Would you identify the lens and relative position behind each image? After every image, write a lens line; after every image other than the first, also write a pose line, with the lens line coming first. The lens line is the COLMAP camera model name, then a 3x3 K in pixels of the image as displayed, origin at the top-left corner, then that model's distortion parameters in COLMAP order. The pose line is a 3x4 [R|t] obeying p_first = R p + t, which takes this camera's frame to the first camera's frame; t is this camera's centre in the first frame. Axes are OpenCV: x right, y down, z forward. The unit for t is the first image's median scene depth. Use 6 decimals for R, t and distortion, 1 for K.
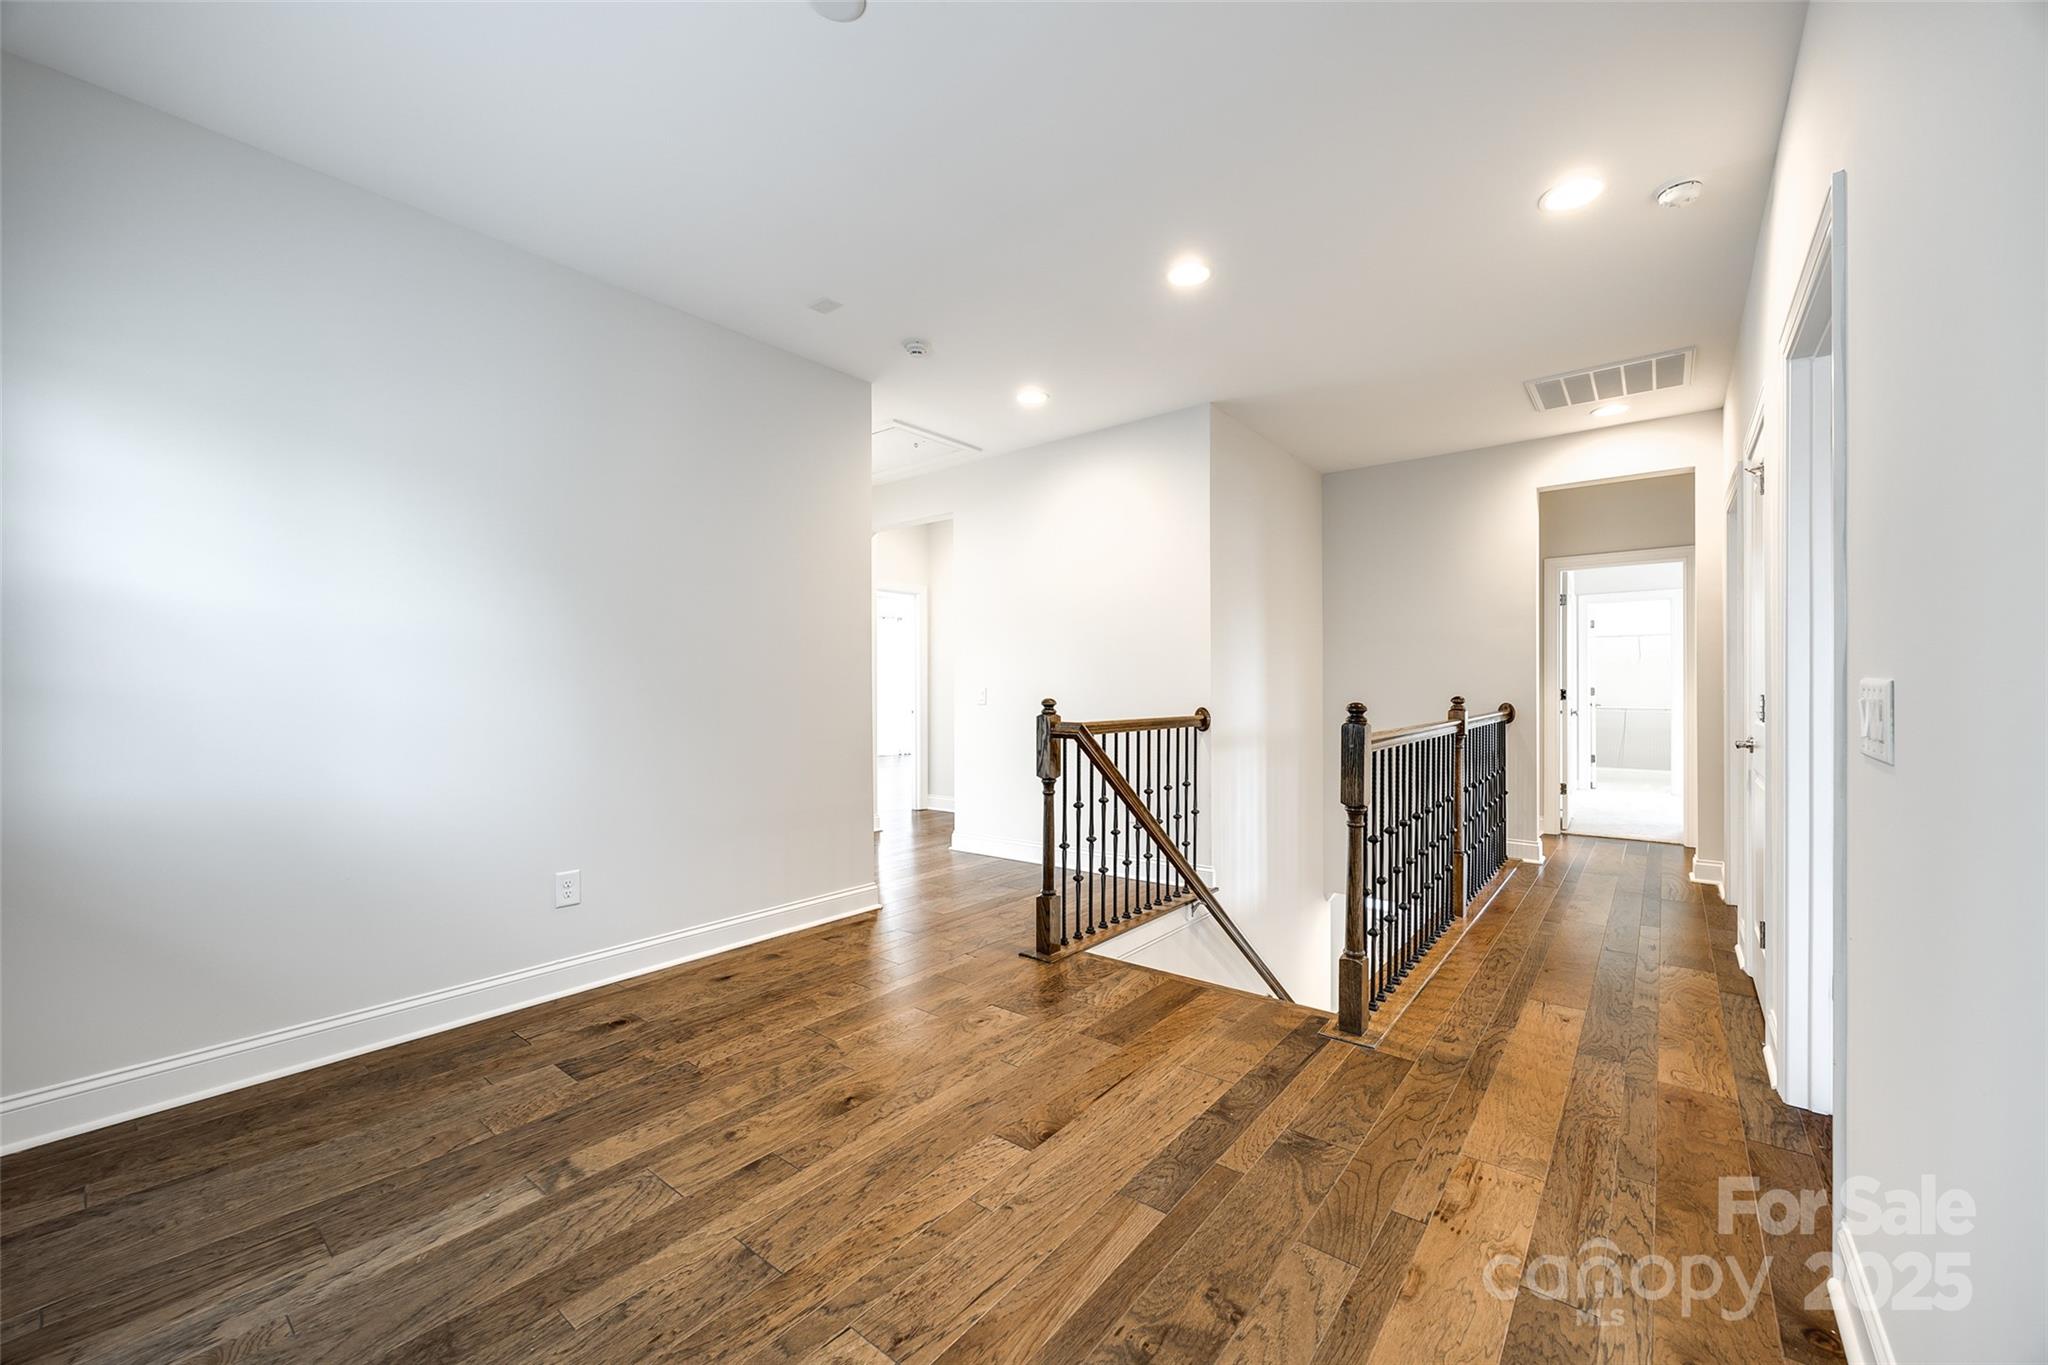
lens RADIAL K [[805.1, 0, 1034.7], [0, 805.1, 681.2], [0, 0, 1]] dist [-0.006334, -0.000997]
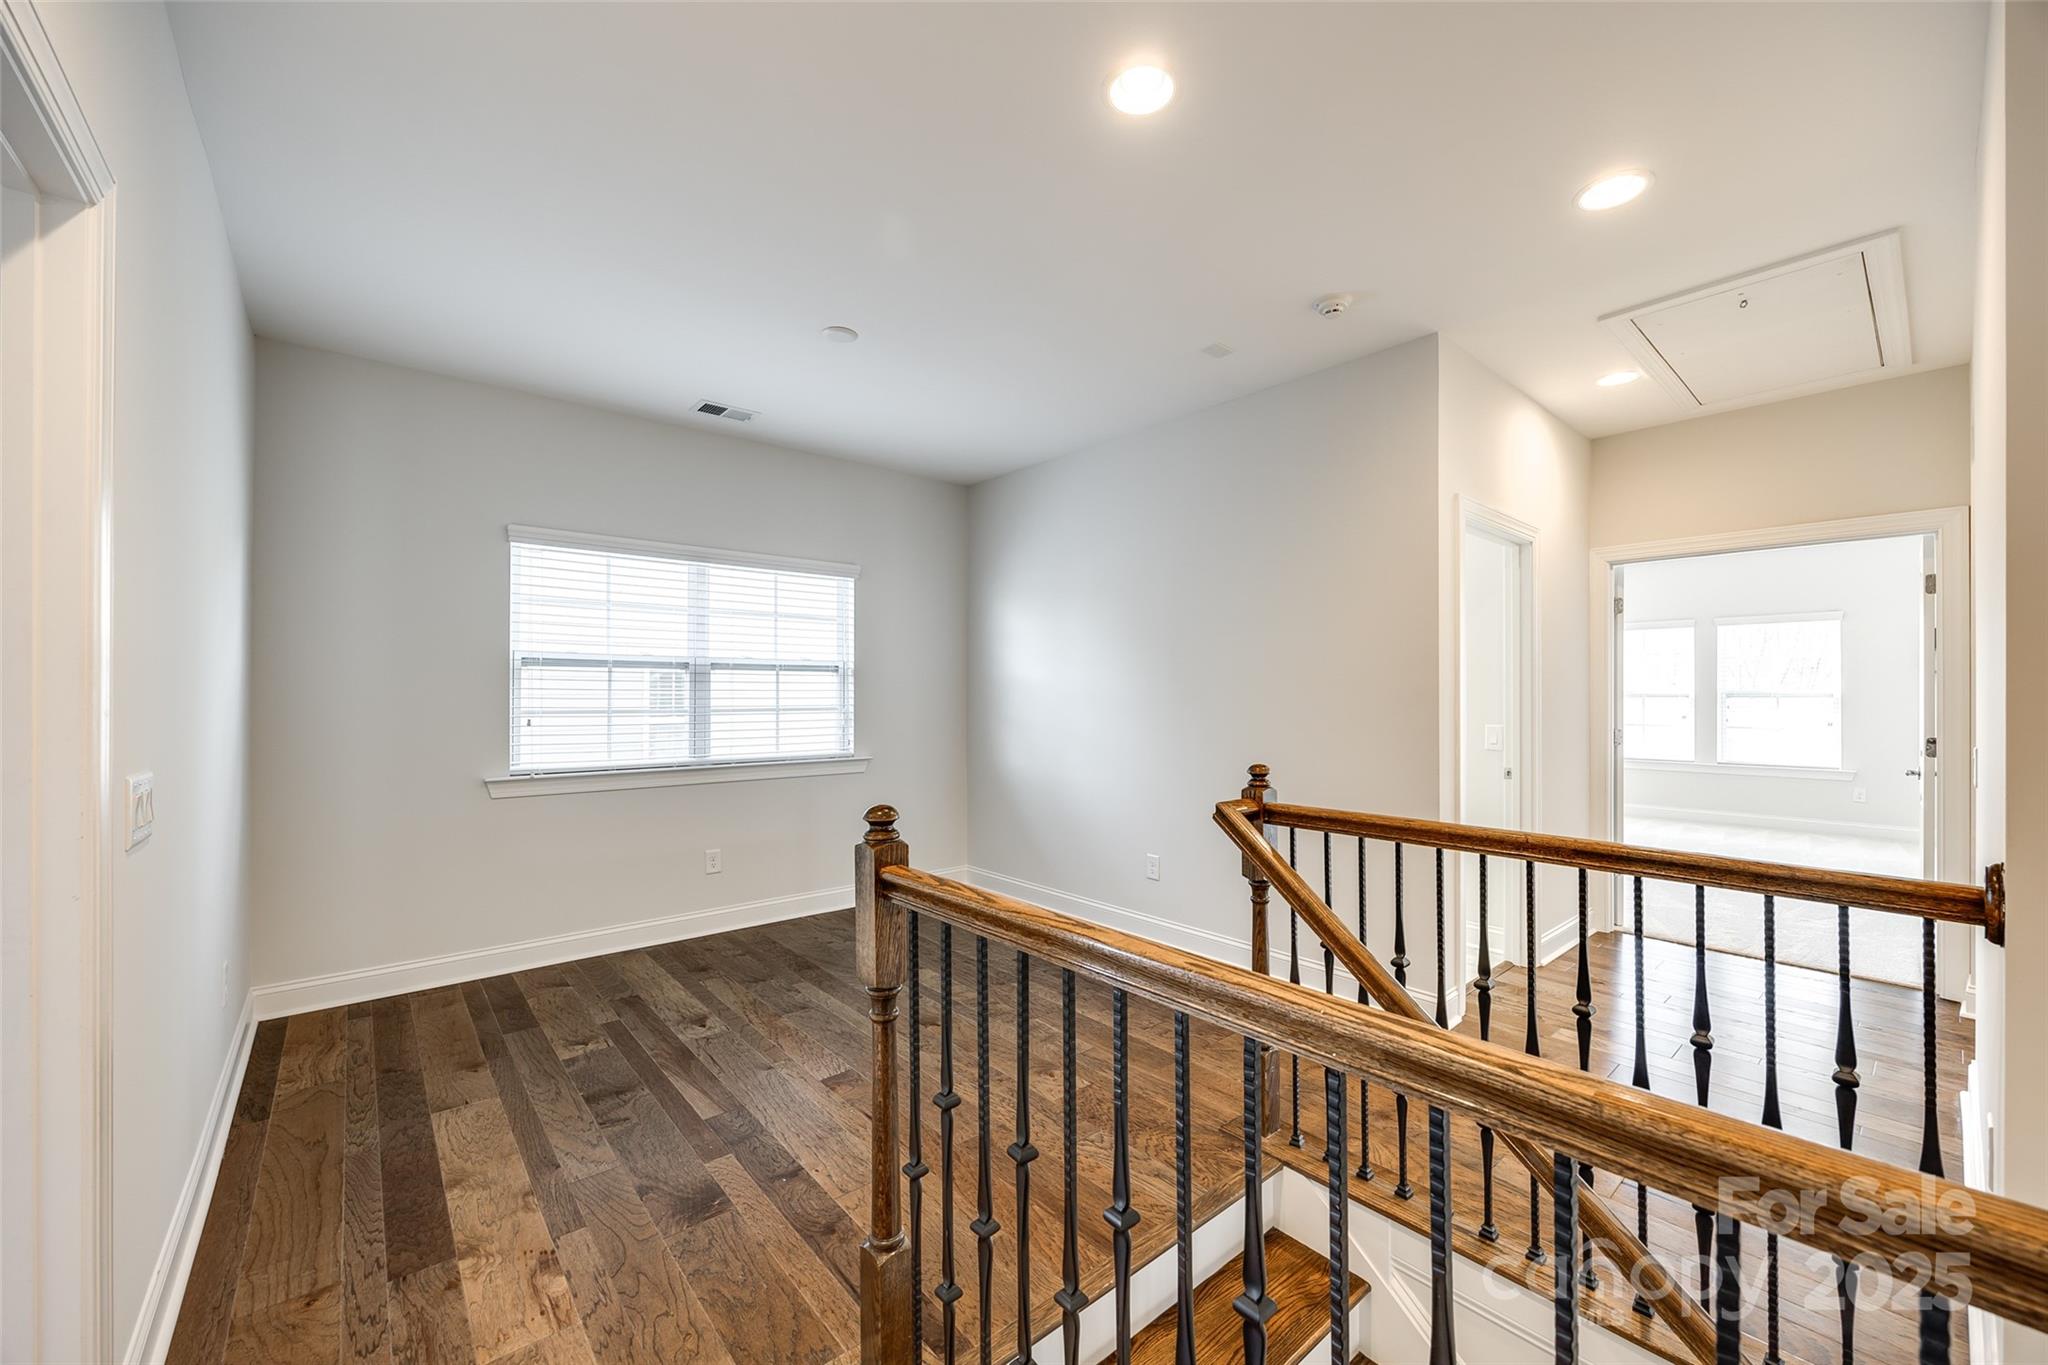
lens RADIAL K [[805.1, 0, 1036.0], [0, 805.1, 686.9], [0, 0, 1]] dist [-0.006334, -0.000997]
pose [[-0.194236, -0.007248, -0.980928, 1.310805], [0.001562, 0.999969, -0.007698, -0.071431], [0.980954, -0.003028, -0.194219, 1.690663]]
